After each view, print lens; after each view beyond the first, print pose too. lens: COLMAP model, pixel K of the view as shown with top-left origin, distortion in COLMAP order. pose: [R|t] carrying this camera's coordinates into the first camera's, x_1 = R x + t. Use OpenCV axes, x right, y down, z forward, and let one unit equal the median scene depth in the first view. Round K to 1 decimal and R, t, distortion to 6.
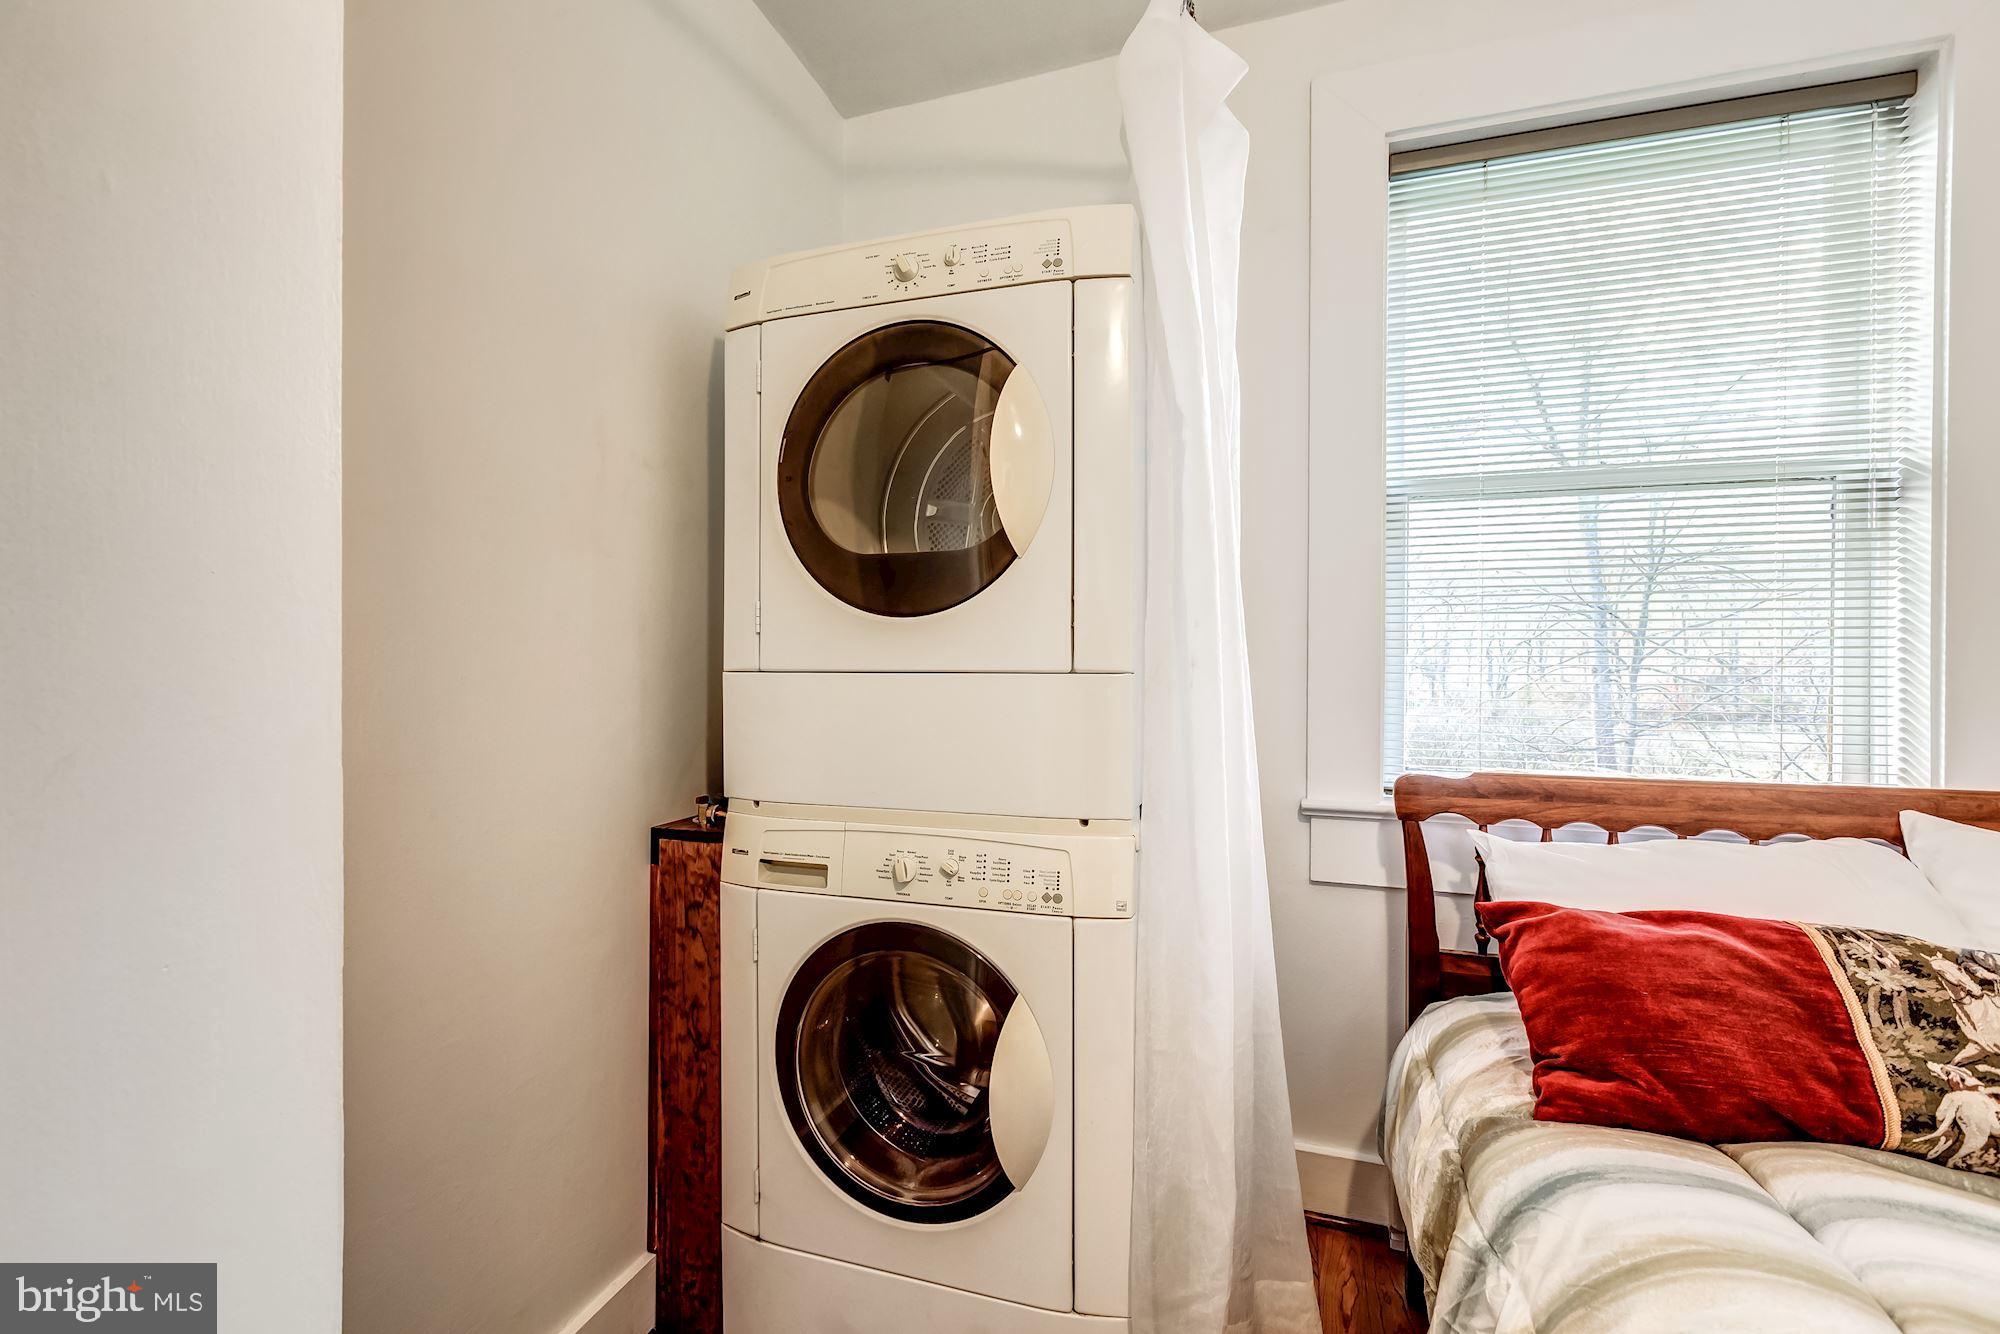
lens RADIAL K [[889.2, 0, 993.8], [0, 889.2, 663.9], [0, 0, 1]] dist [0.004627, -0.001489]
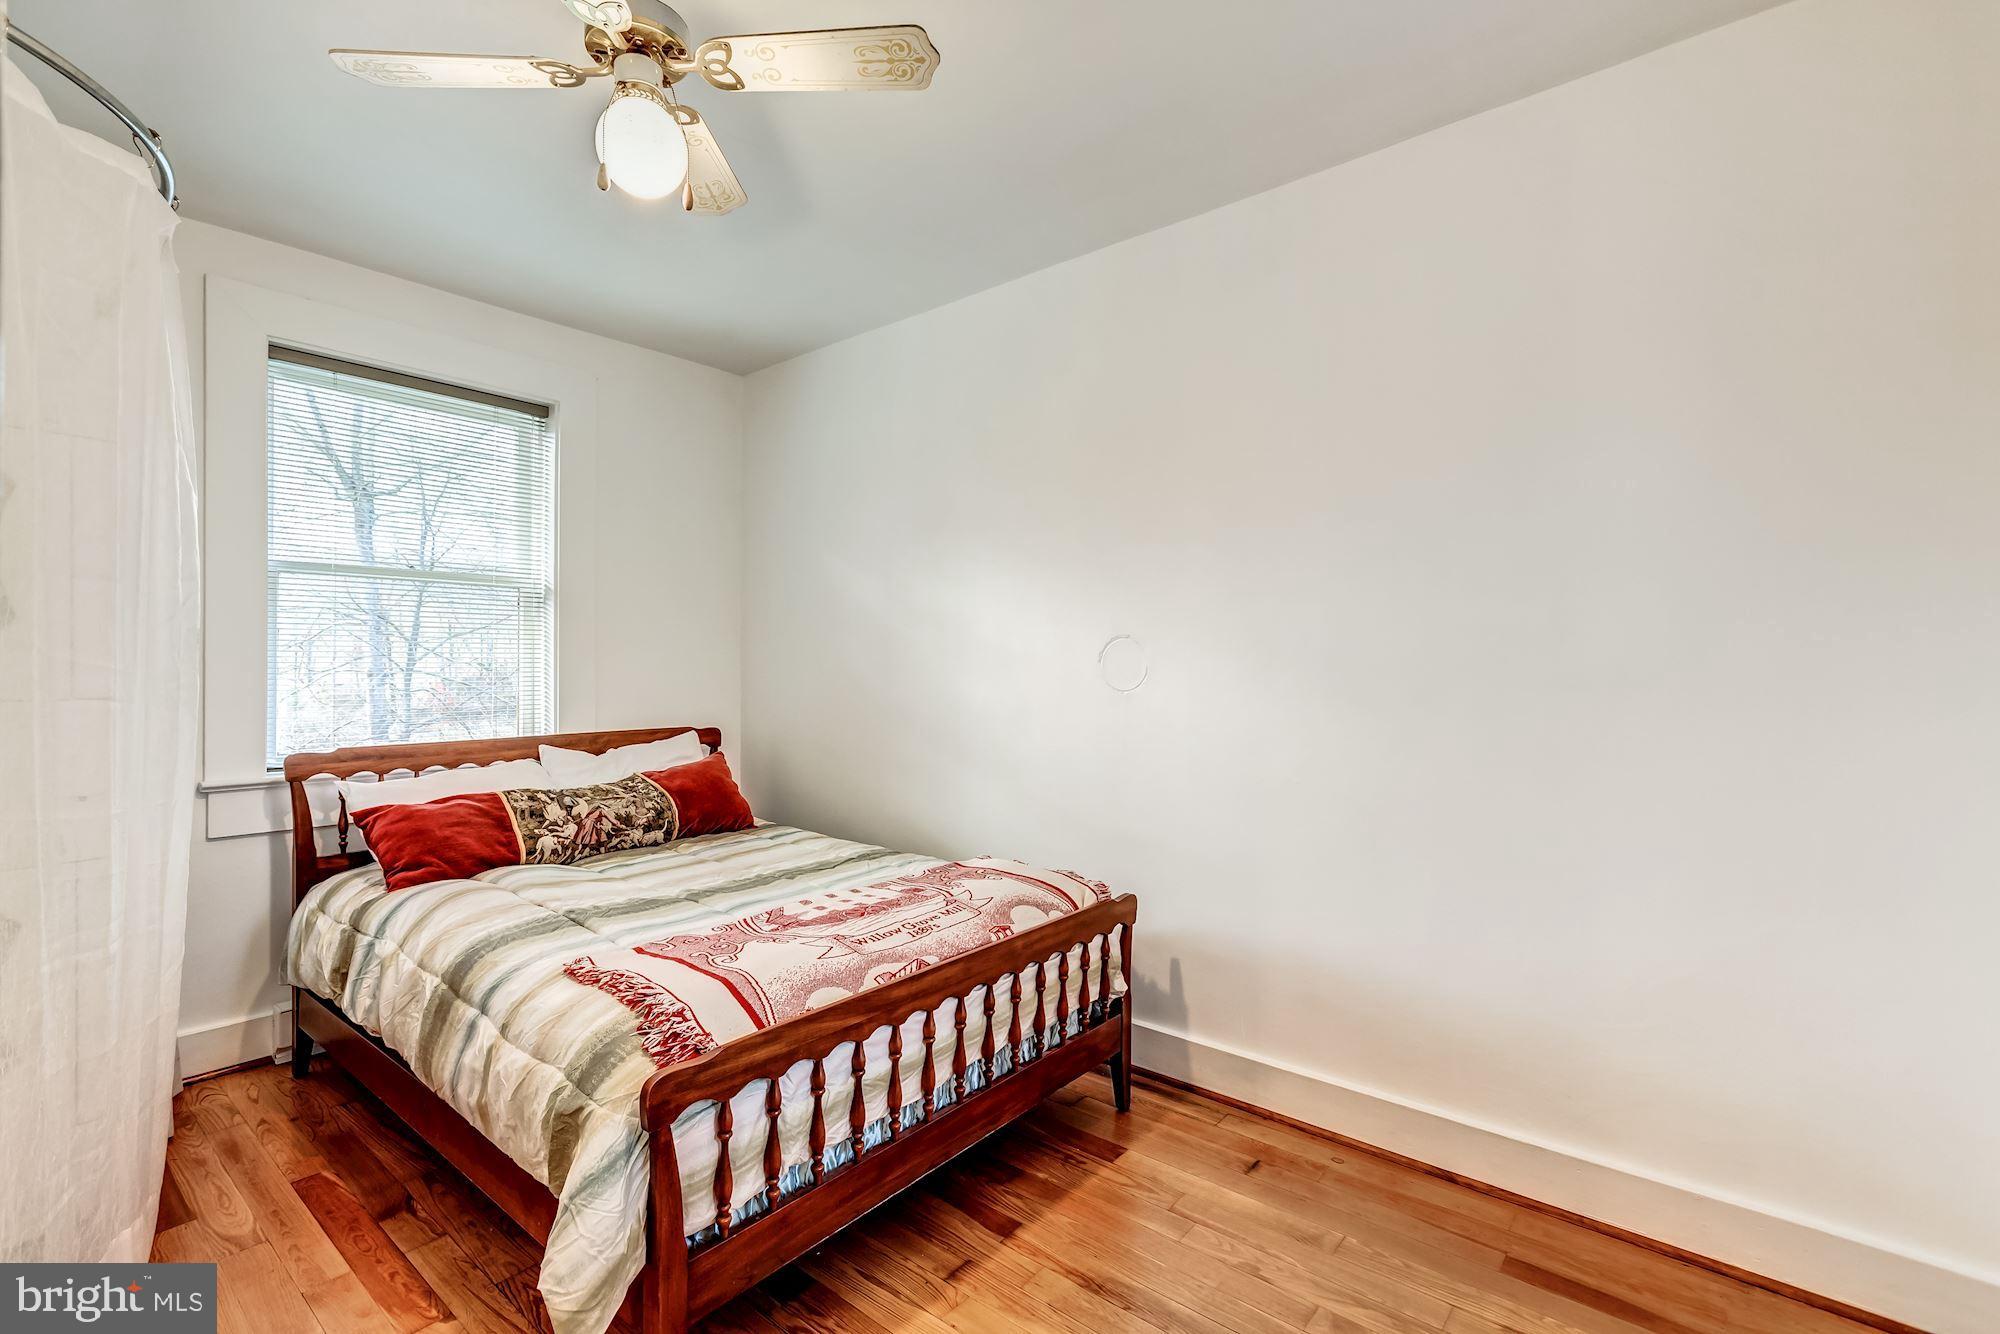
lens RADIAL K [[889.2, 0, 993.8], [0, 889.2, 663.9], [0, 0, 1]] dist [0.004627, -0.001489]
pose [[0.355234, -0.003523, 0.934771, -0.732194], [0.005117, 0.999985, 0.001825, -0.043168], [-0.934763, 0.004135, 0.355247, -0.941911]]
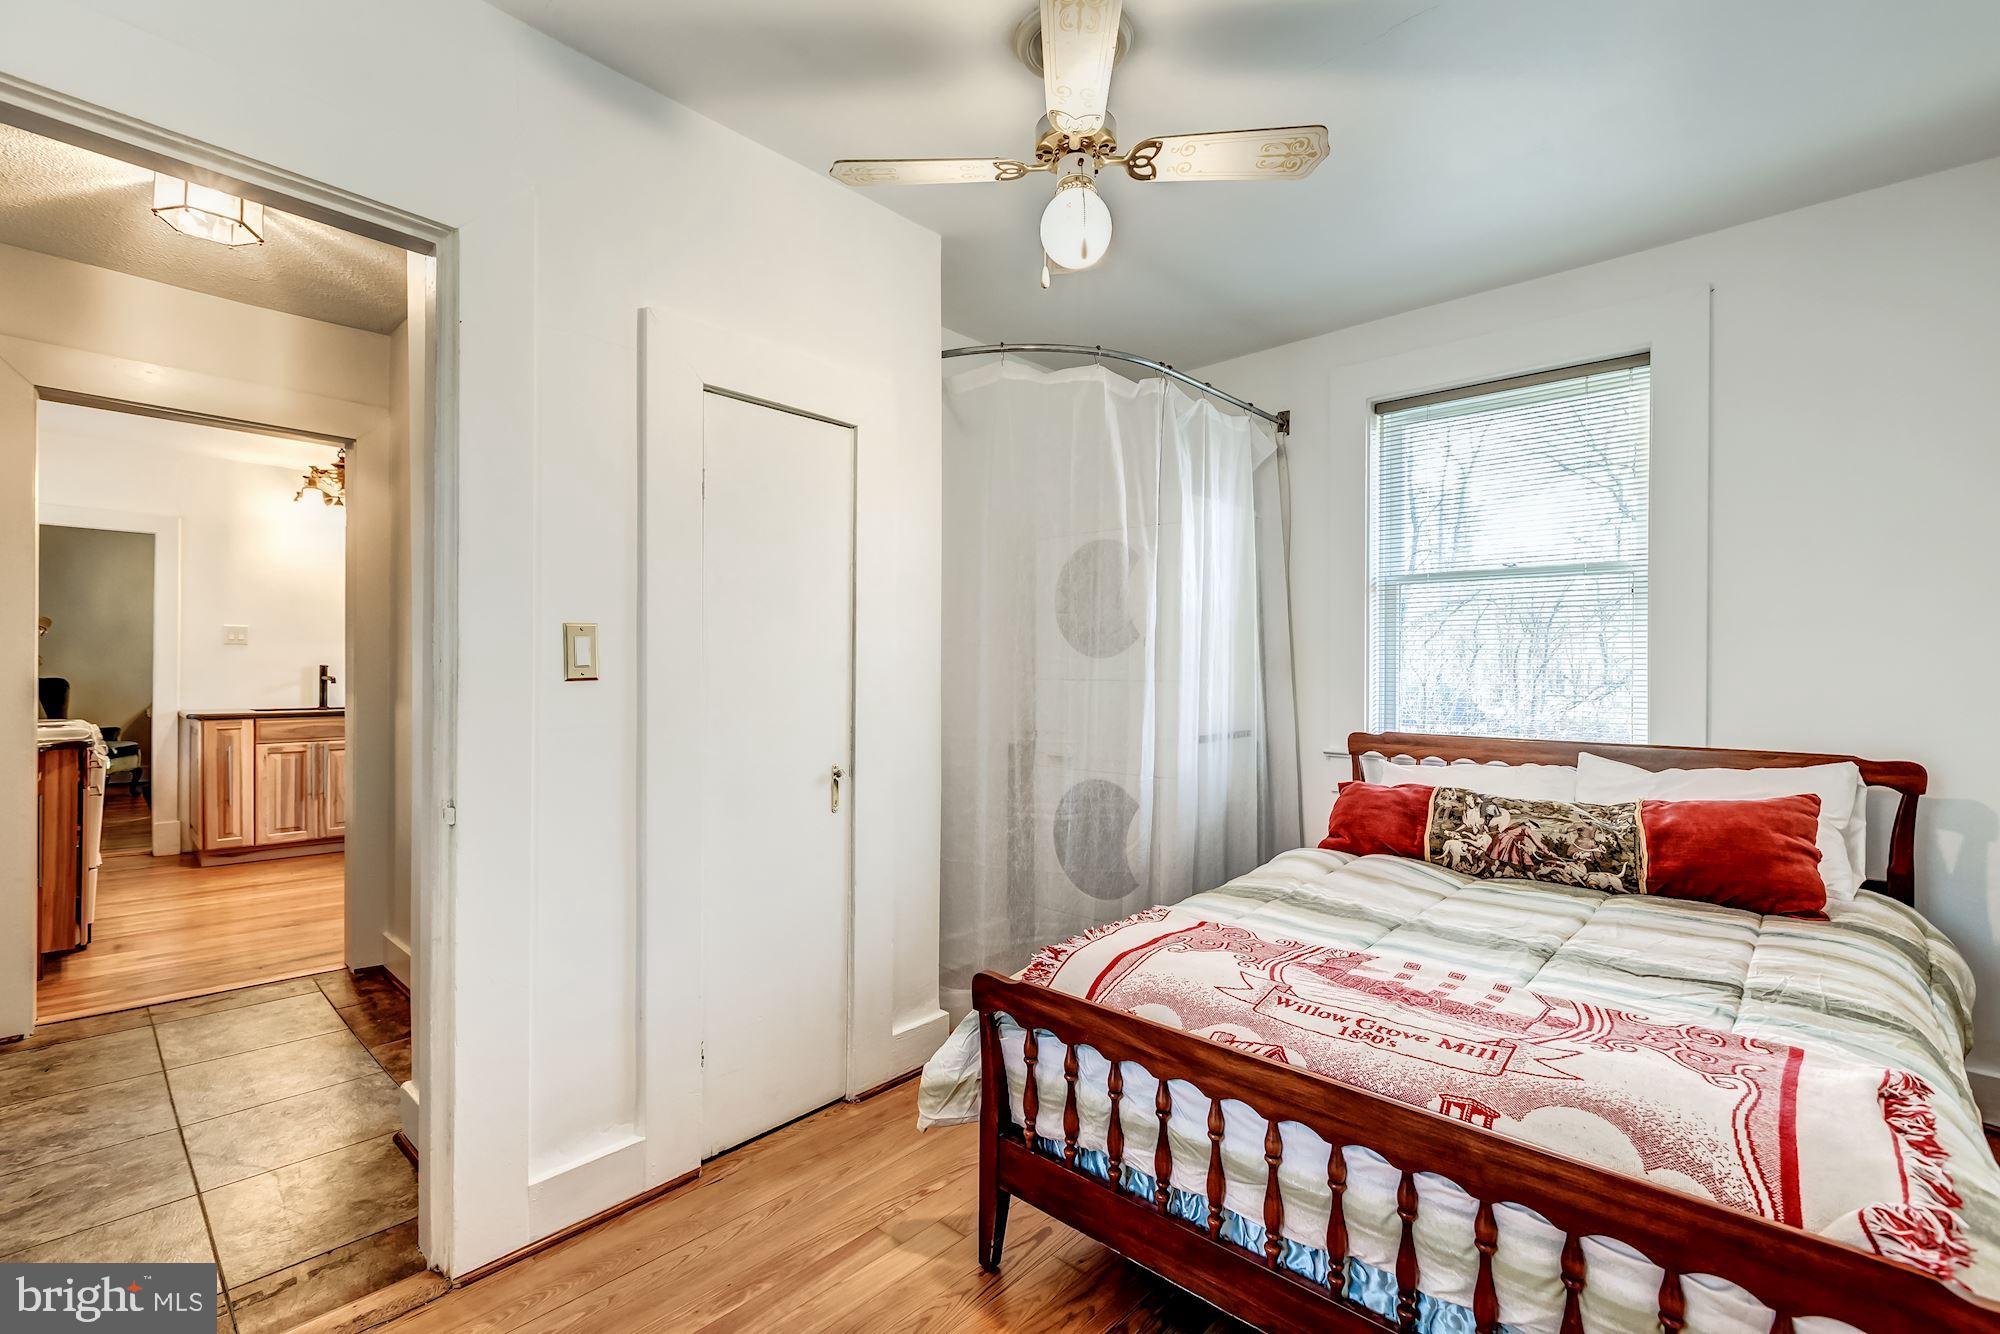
lens RADIAL K [[889.2, 0, 993.8], [0, 889.2, 663.9], [0, 0, 1]] dist [0.004627, -0.001489]
pose [[0.911564, -0.002957, -0.411149, 0.670605], [0.000222, 0.999978, -0.006699, -0.021266], [0.411159, 0.006015, 0.911544, -1.433020]]
